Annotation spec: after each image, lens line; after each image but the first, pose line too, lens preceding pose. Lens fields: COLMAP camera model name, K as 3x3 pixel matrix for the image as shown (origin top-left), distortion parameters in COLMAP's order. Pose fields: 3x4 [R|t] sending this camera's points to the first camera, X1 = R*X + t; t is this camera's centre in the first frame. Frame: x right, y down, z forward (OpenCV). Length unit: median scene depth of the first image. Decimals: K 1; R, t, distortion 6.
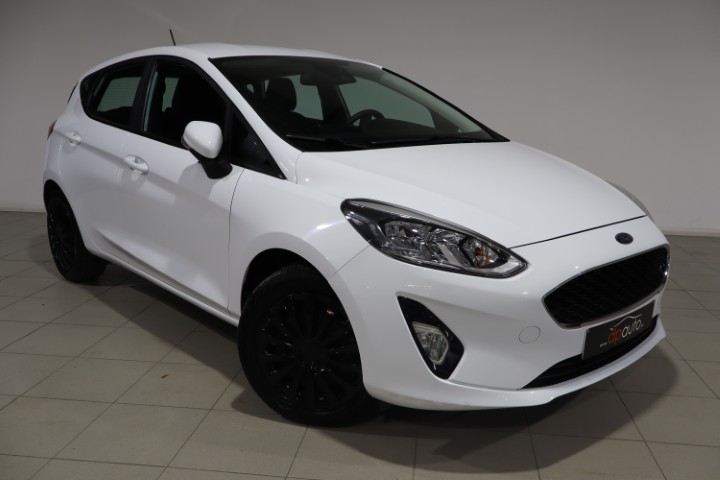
lens RADIAL K [[634.1, 0, 358.0], [0, 634.1, 236.9], [0, 0, 1]] dist [0.040463, 0.041447]
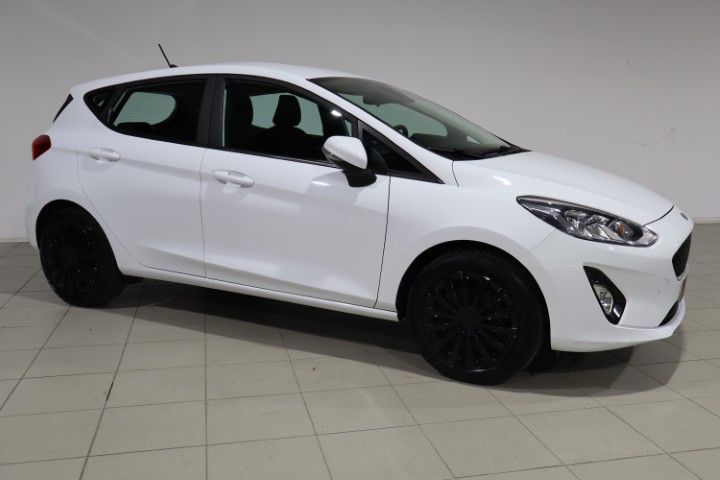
lens RADIAL K [[660.3, 0, 364.0], [0, 660.3, 241.8], [0, 0, 1]] dist [0.051887, 0.000000]
pose [[0.932692, -0.061646, 0.355365, -0.660858], [0.069810, 0.997508, -0.010184, 0.020043], [-0.353852, 0.034307, 0.934672, -0.103749]]
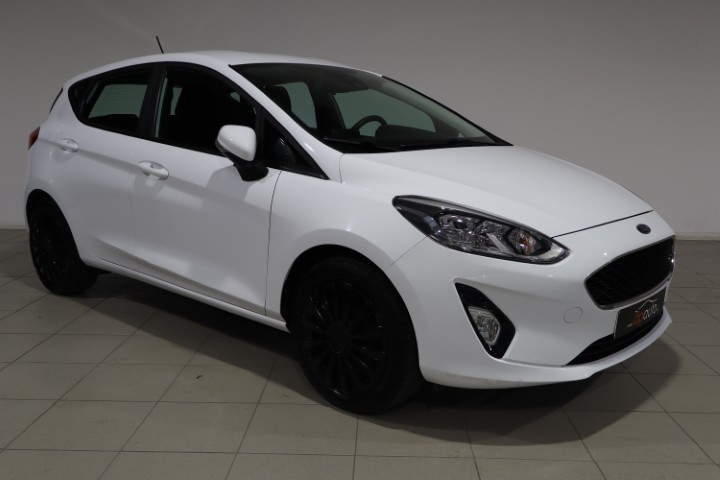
lens RADIAL K [[668.3, 0, 356.2], [0, 668.3, 239.5], [0, 0, 1]] dist [0.054327, 0.000000]
pose [[0.994890, -0.017282, 0.099473, -0.168578], [0.019911, 0.999477, -0.025495, 0.035300], [-0.098980, 0.027346, 0.994714, -0.094655]]
